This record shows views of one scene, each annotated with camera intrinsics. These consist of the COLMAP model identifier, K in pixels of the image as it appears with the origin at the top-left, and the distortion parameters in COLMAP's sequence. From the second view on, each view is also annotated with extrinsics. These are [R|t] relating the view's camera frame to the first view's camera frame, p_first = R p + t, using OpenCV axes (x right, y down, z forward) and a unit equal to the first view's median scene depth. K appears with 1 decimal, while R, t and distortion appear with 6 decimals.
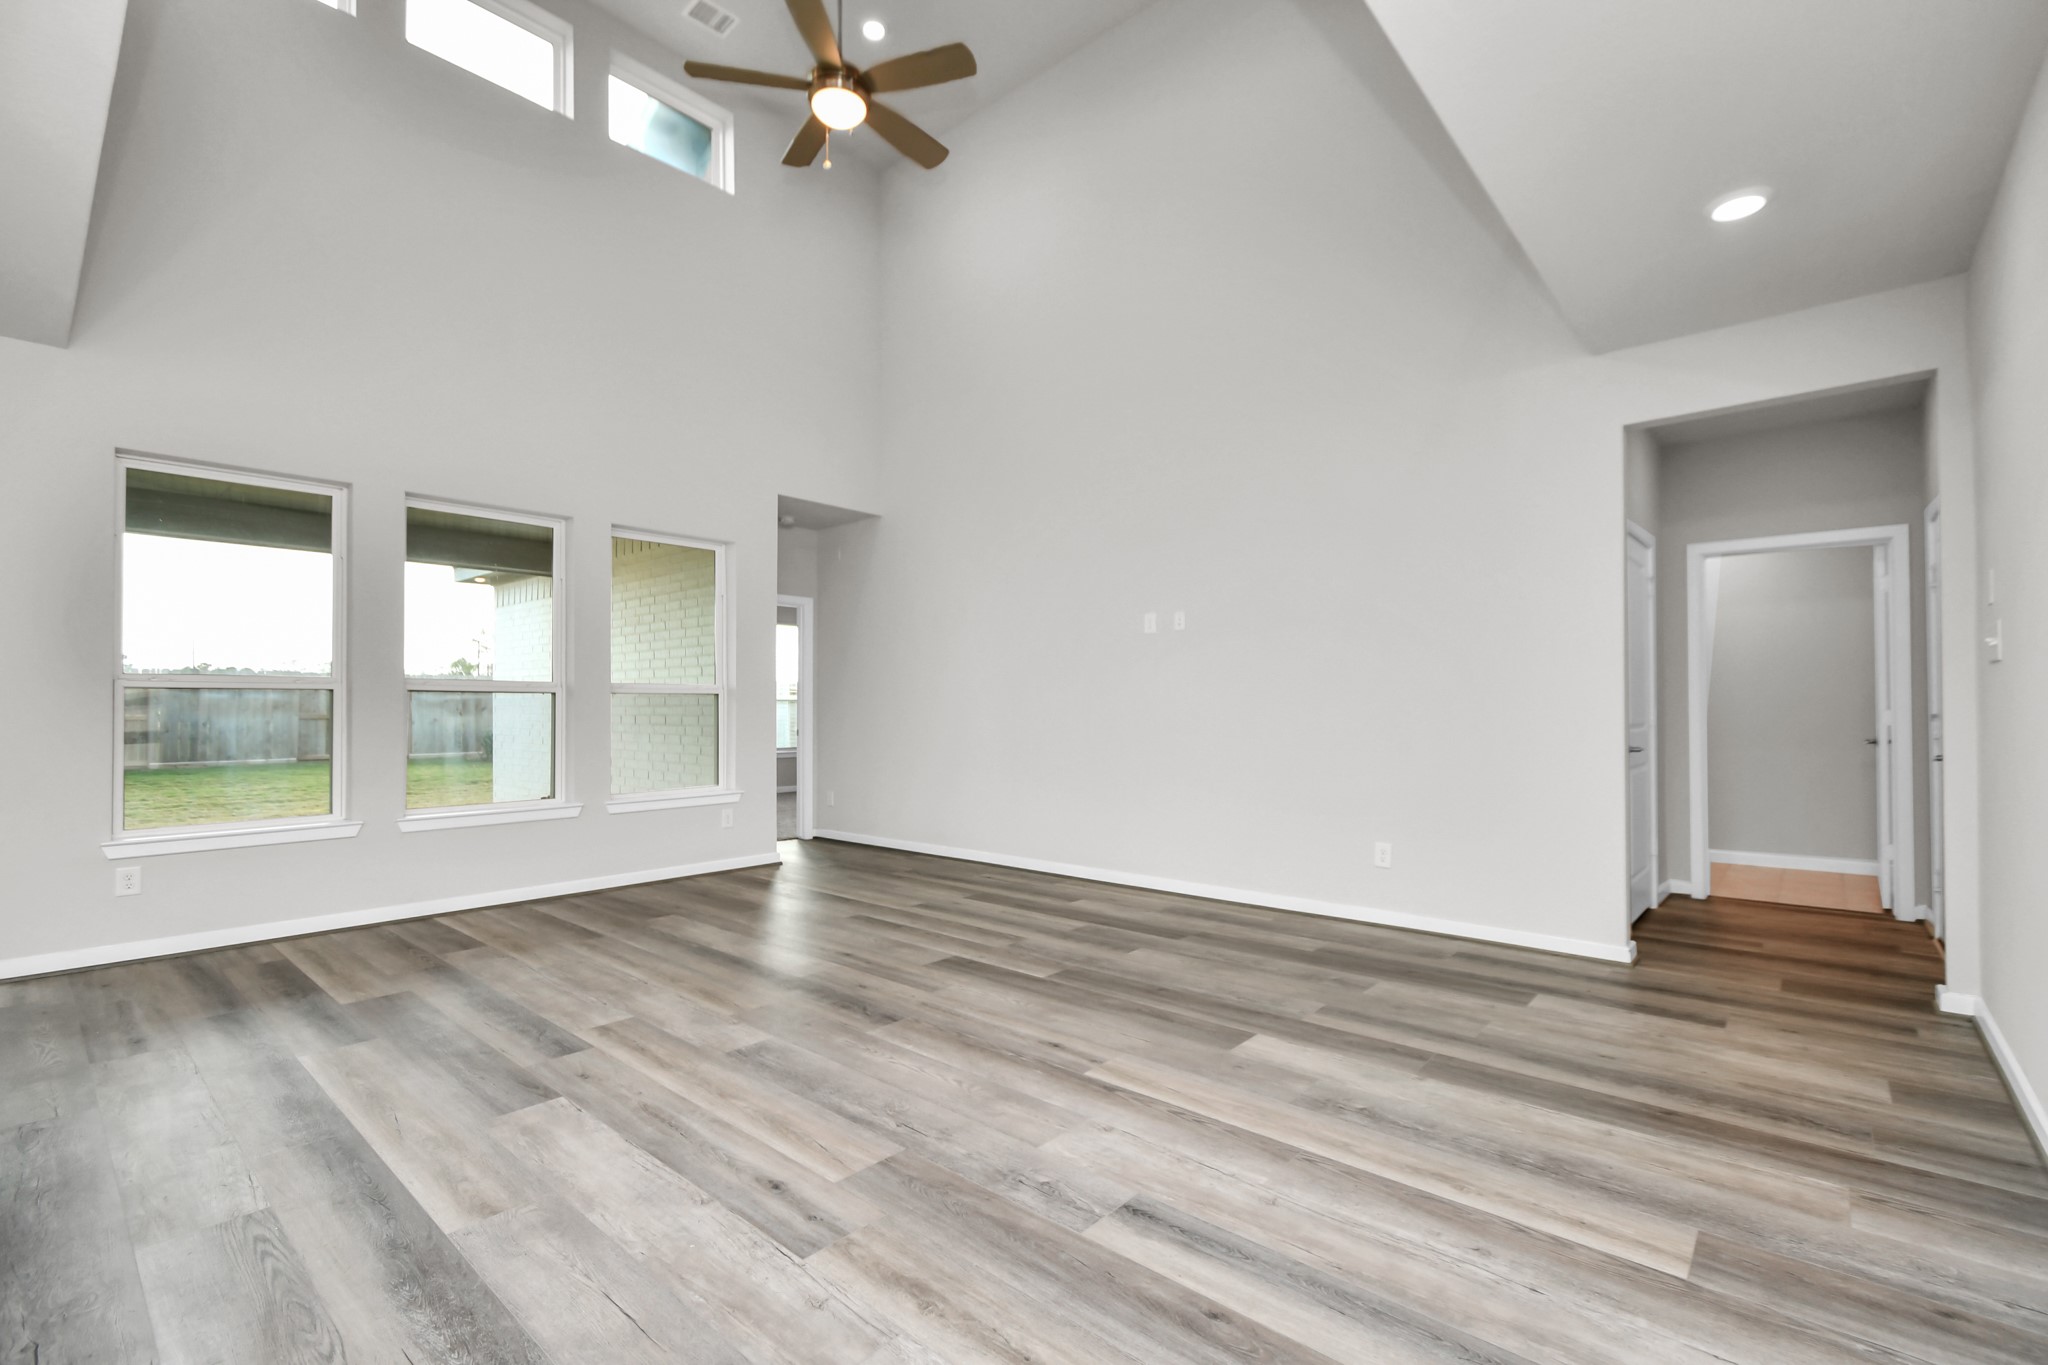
lens RADIAL K [[894.4, 0, 1020.8], [0, 894.4, 701.4], [0, 0, 1]] dist [0.007380, -0.000195]
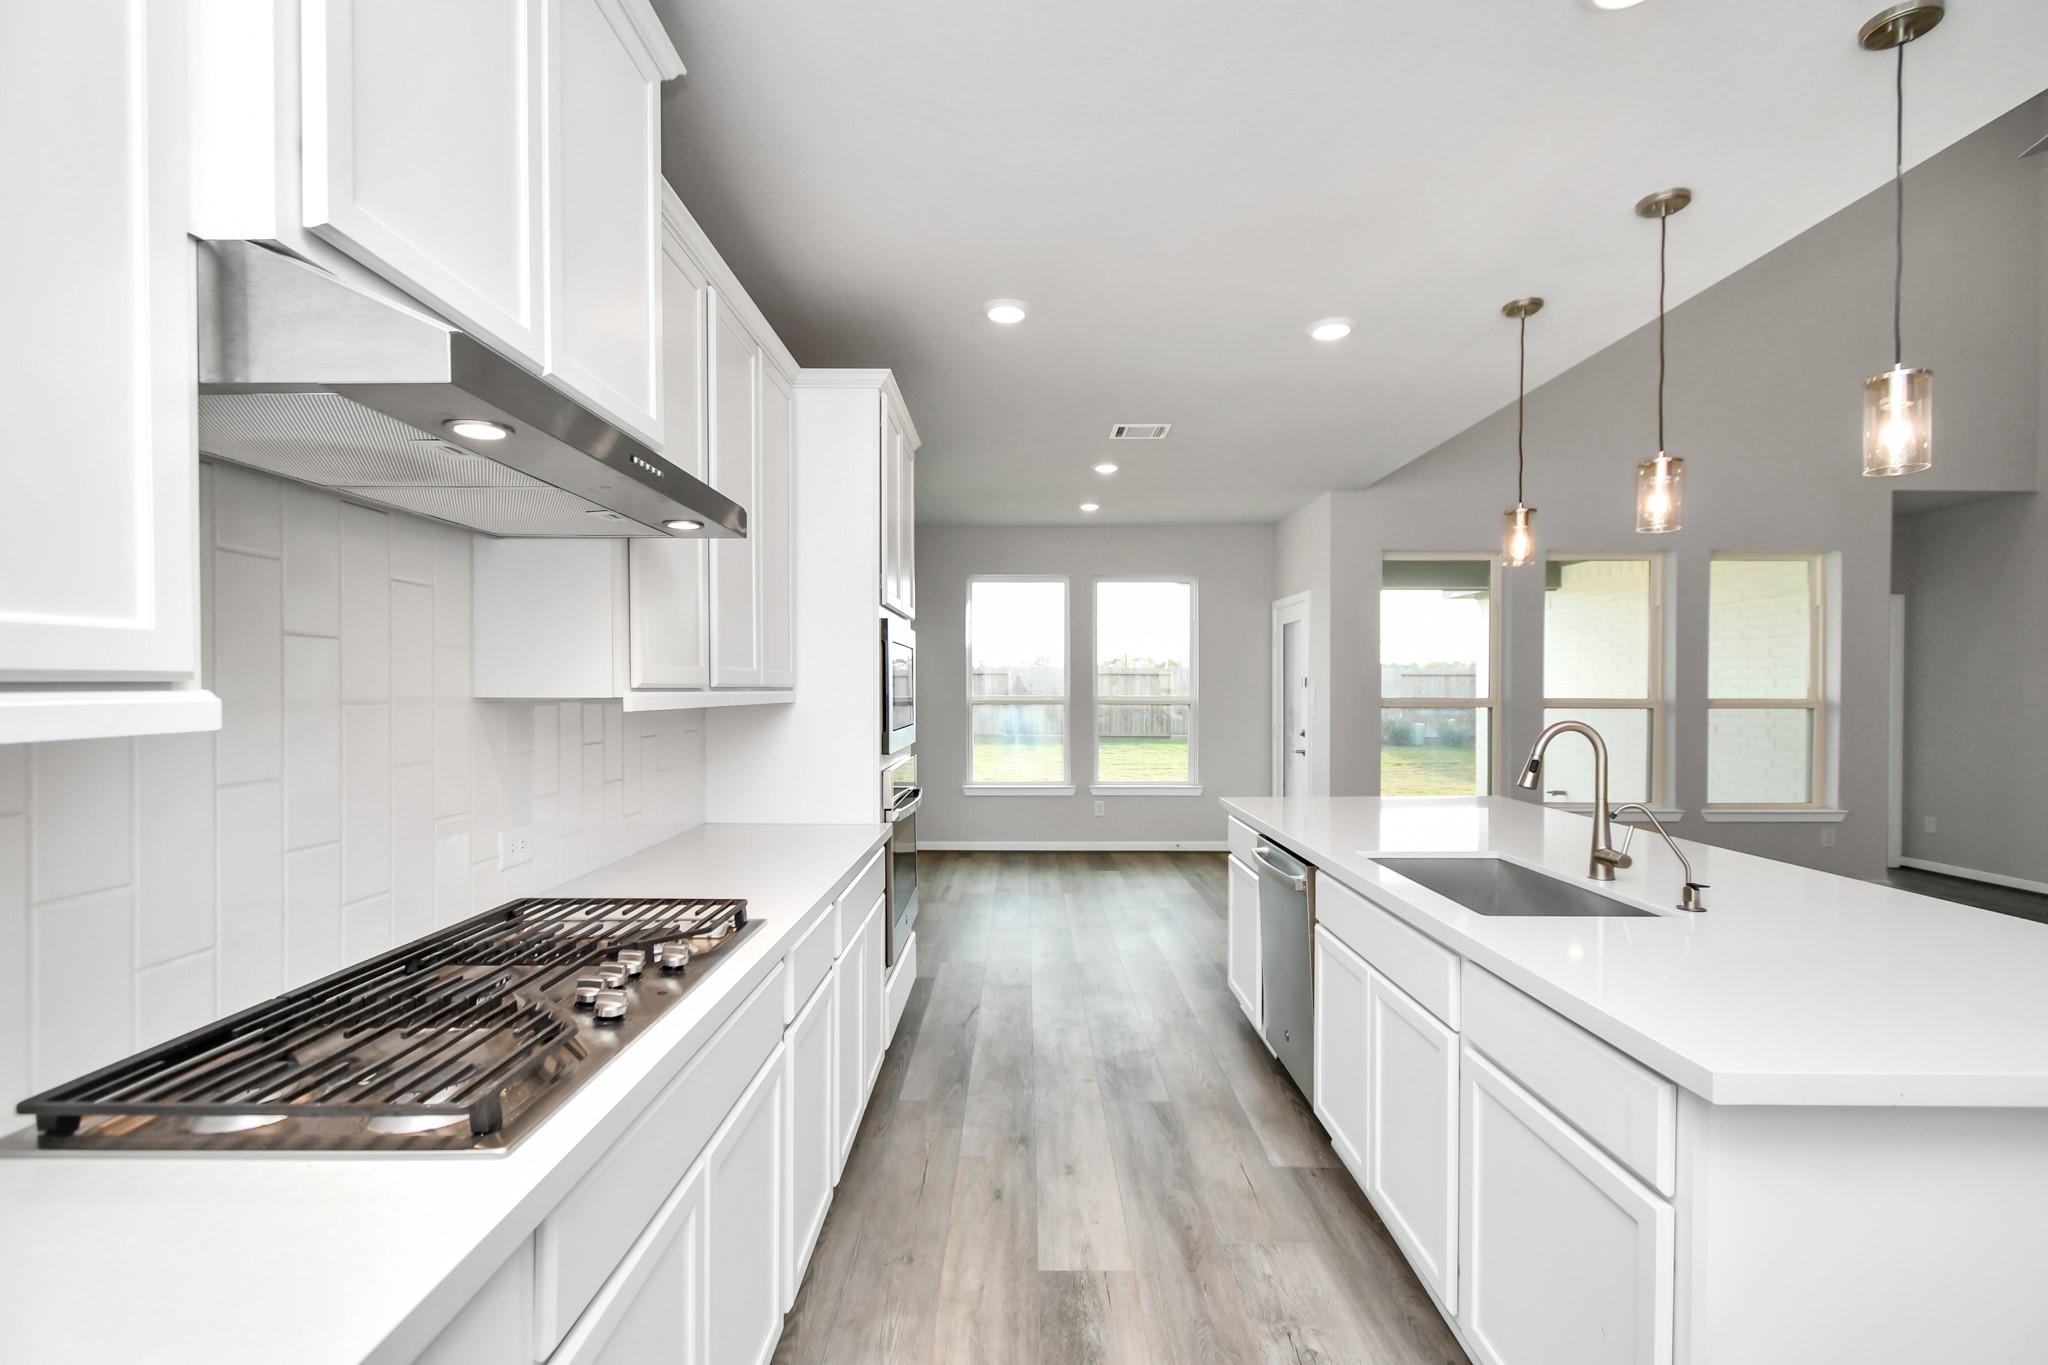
lens RADIAL K [[898.6, 0, 1022.1], [0, 898.6, 691.4], [0, 0, 1]] dist [0.000636, -0.000407]
pose [[0.662363, 0.008436, -0.749136, -0.394912], [0.000188, 0.999935, 0.011426, -0.080192], [0.749183, -0.007709, 0.662318, -0.614910]]
